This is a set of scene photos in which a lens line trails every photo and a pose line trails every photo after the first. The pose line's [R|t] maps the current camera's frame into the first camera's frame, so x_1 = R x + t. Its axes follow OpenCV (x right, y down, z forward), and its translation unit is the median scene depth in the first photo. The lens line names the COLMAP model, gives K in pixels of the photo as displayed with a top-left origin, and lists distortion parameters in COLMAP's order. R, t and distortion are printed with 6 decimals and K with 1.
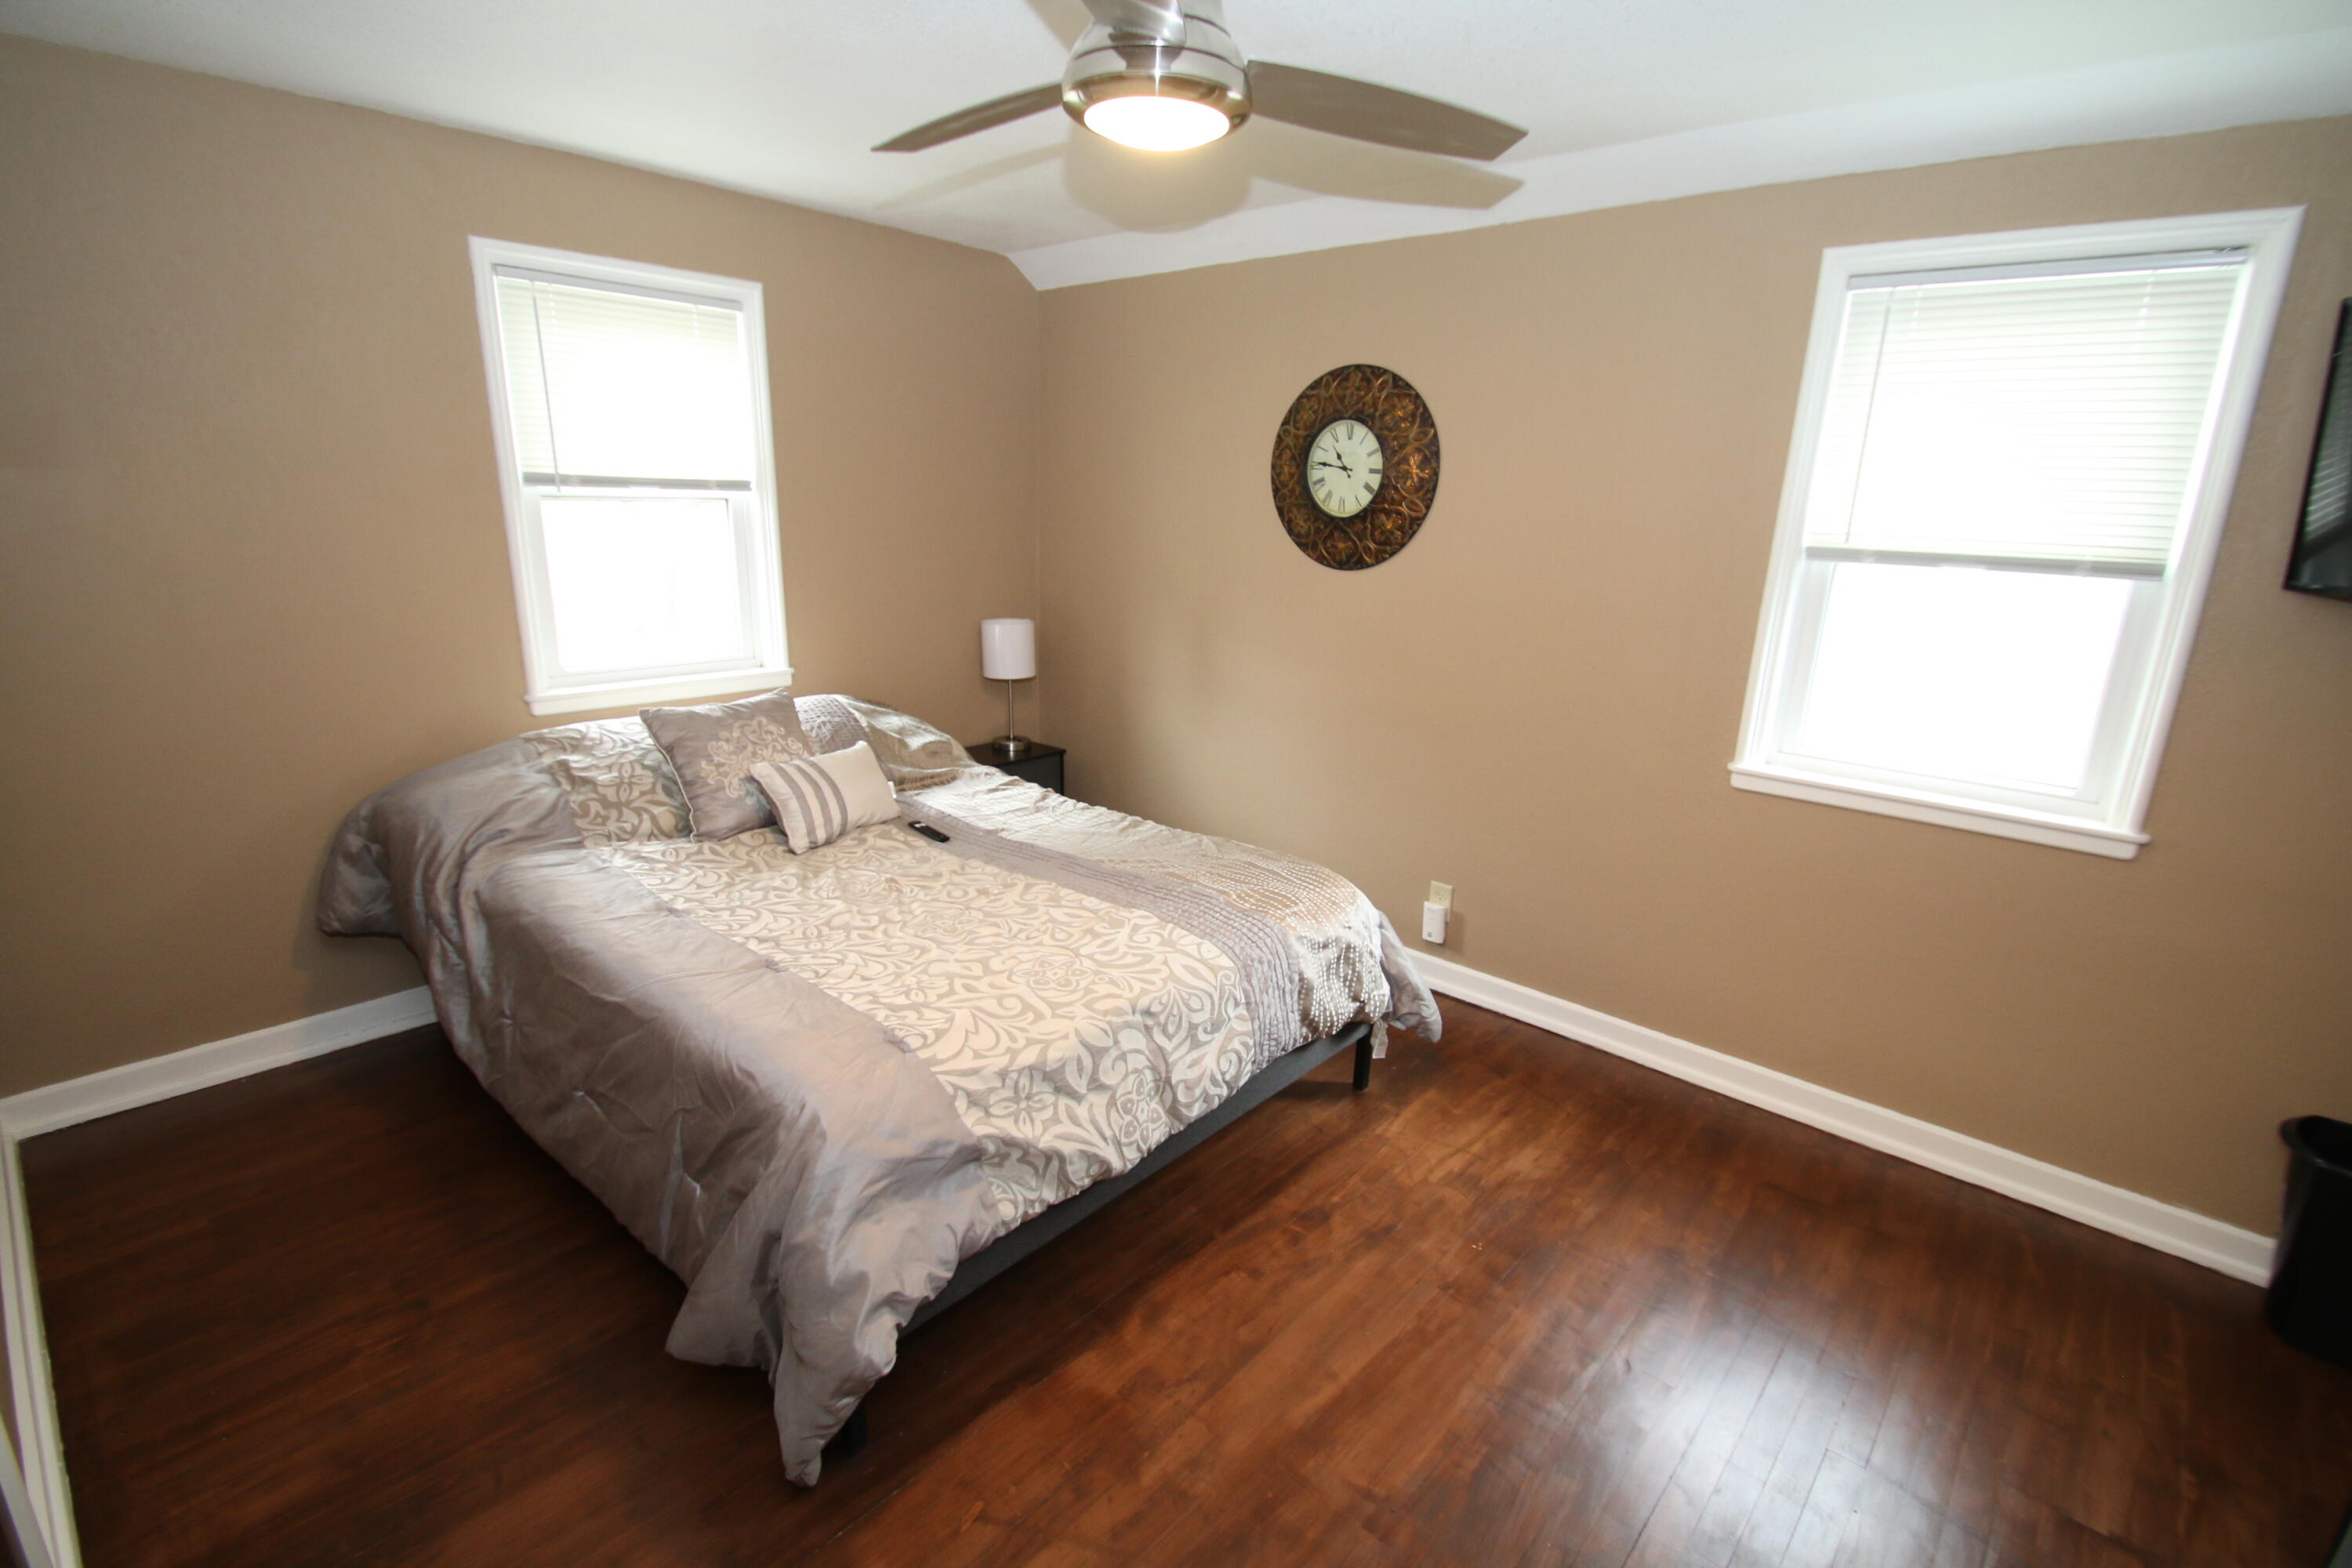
lens RADIAL K [[1070.3, 0, 1176.0], [0, 1070.3, 784.0], [0, 0, 1]] dist [0.016940, -0.018254]
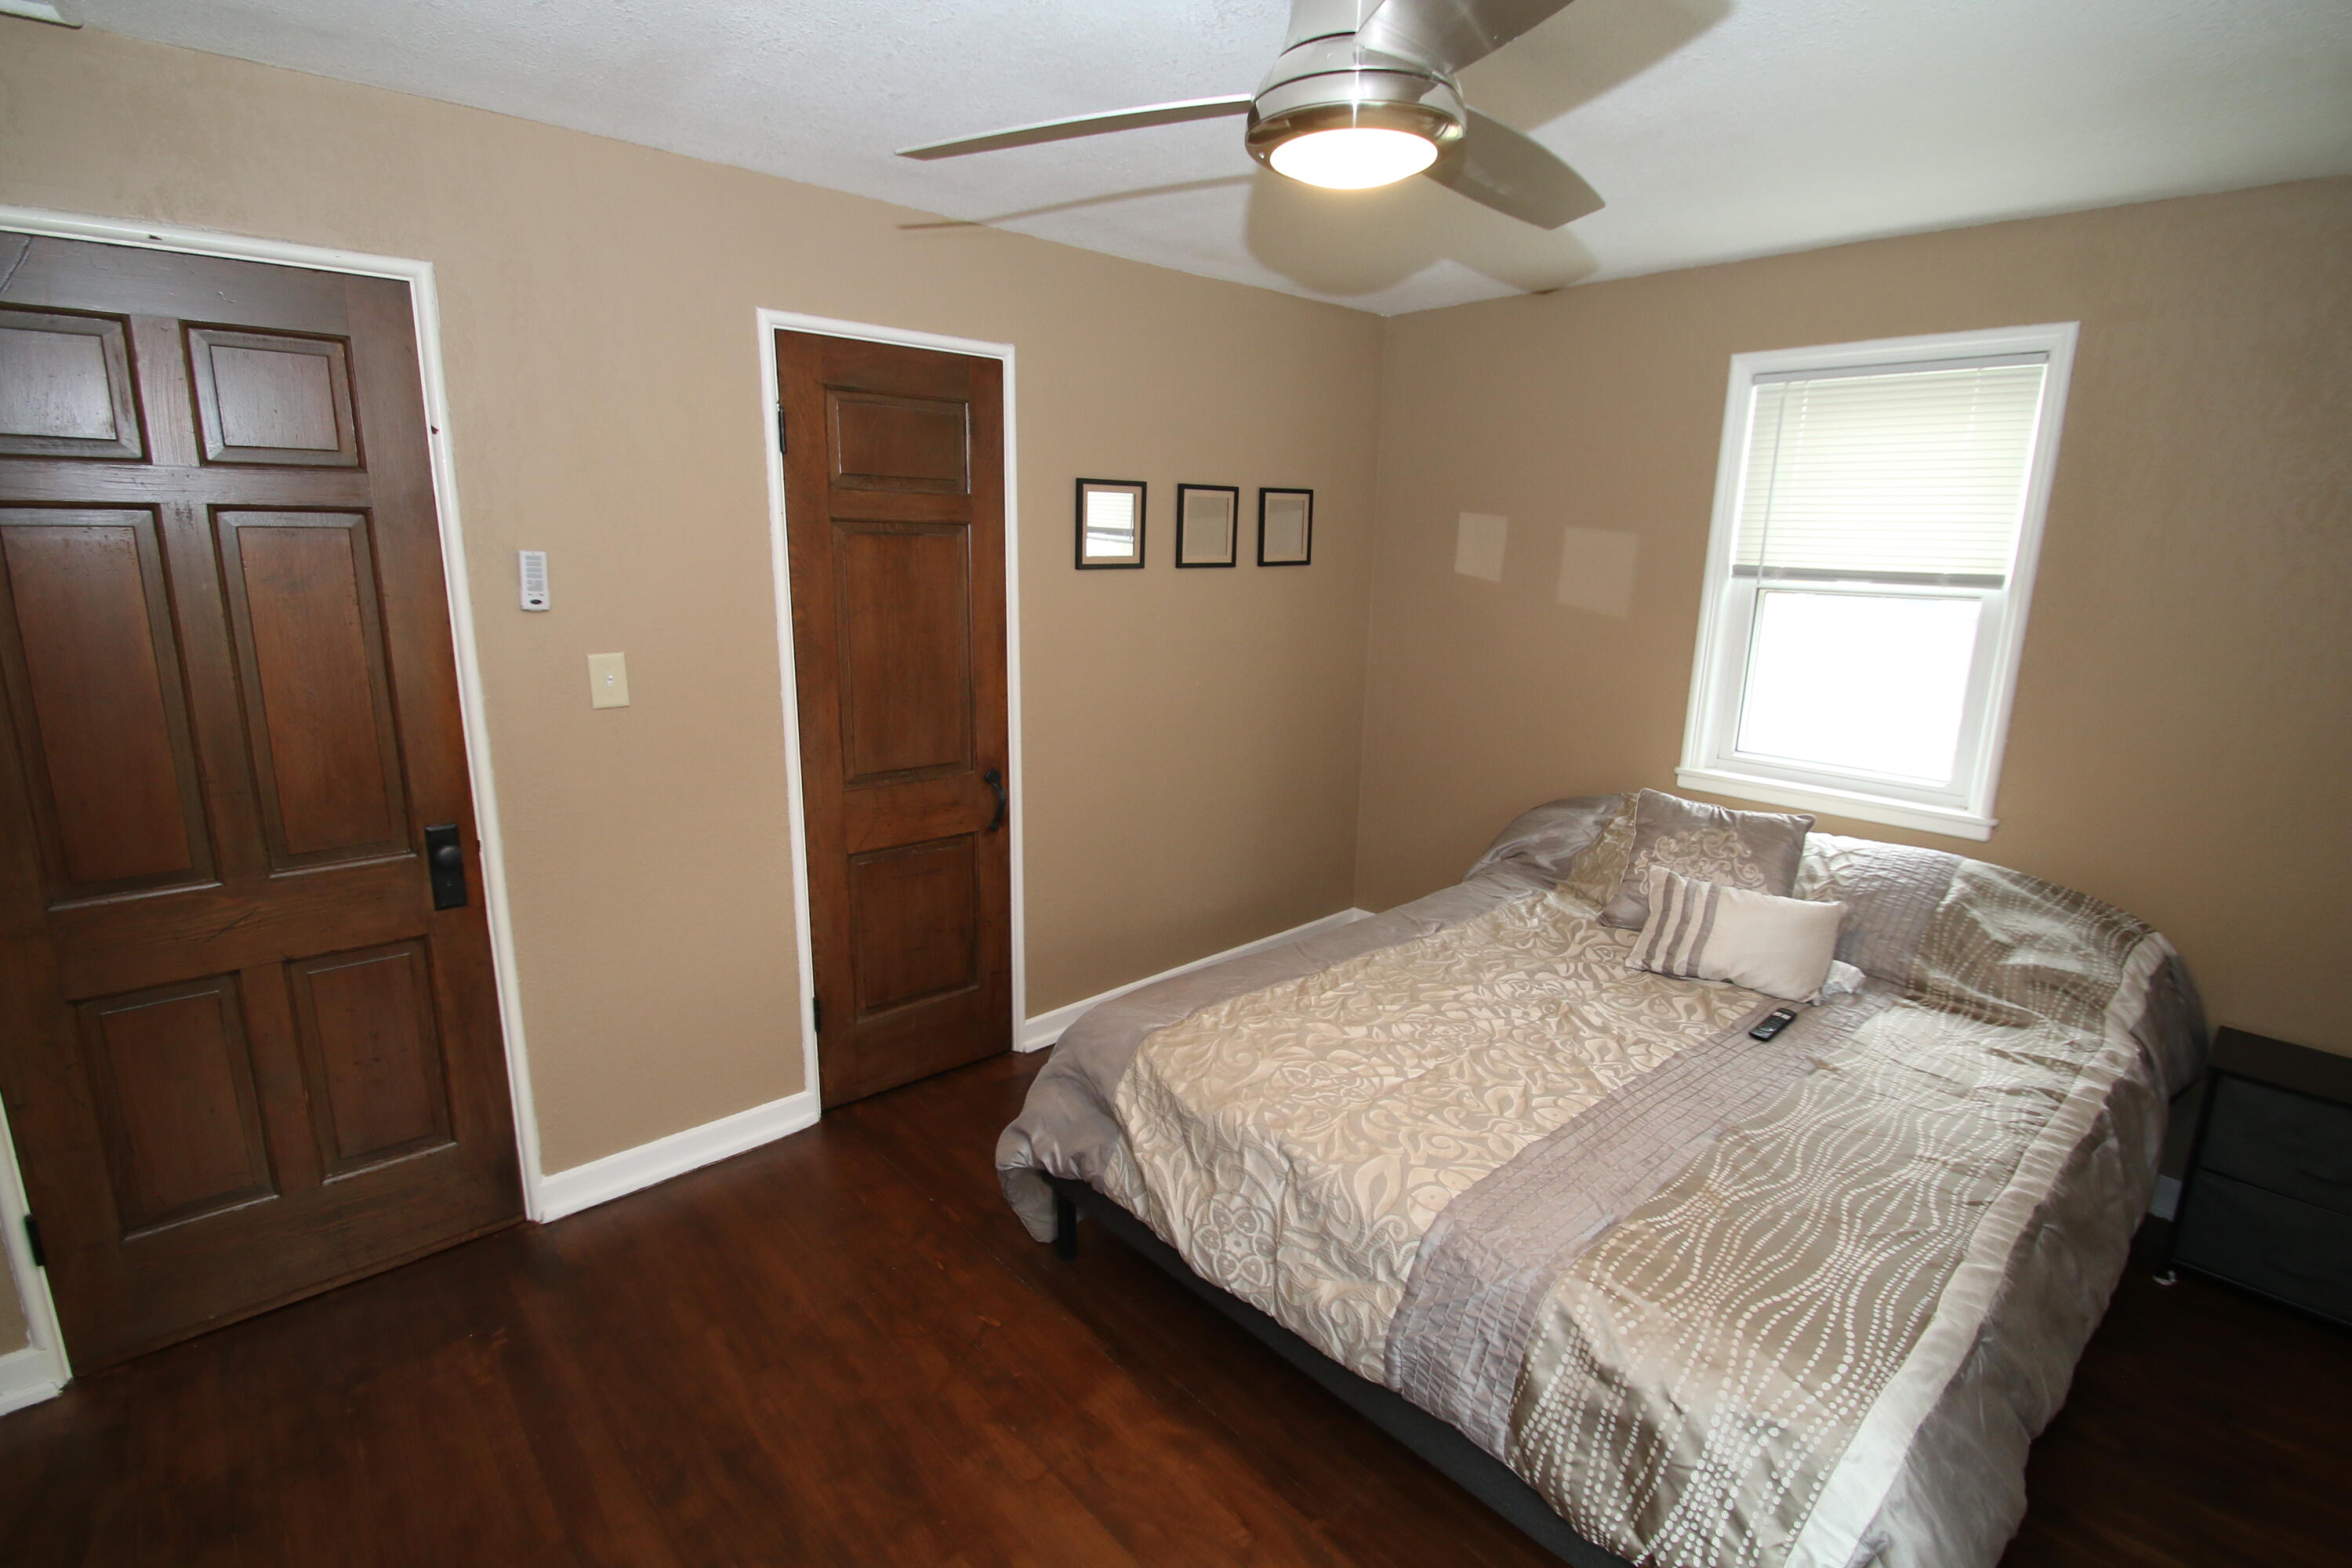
lens RADIAL K [[1070.3, 0, 1176.0], [0, 1070.3, 784.0], [0, 0, 1]] dist [0.016940, -0.018254]
pose [[-0.083832, 0.193832, -0.977446, 0.545801], [-0.284682, 0.935359, 0.209903, -0.163255], [0.954950, 0.295857, -0.023232, 0.597056]]
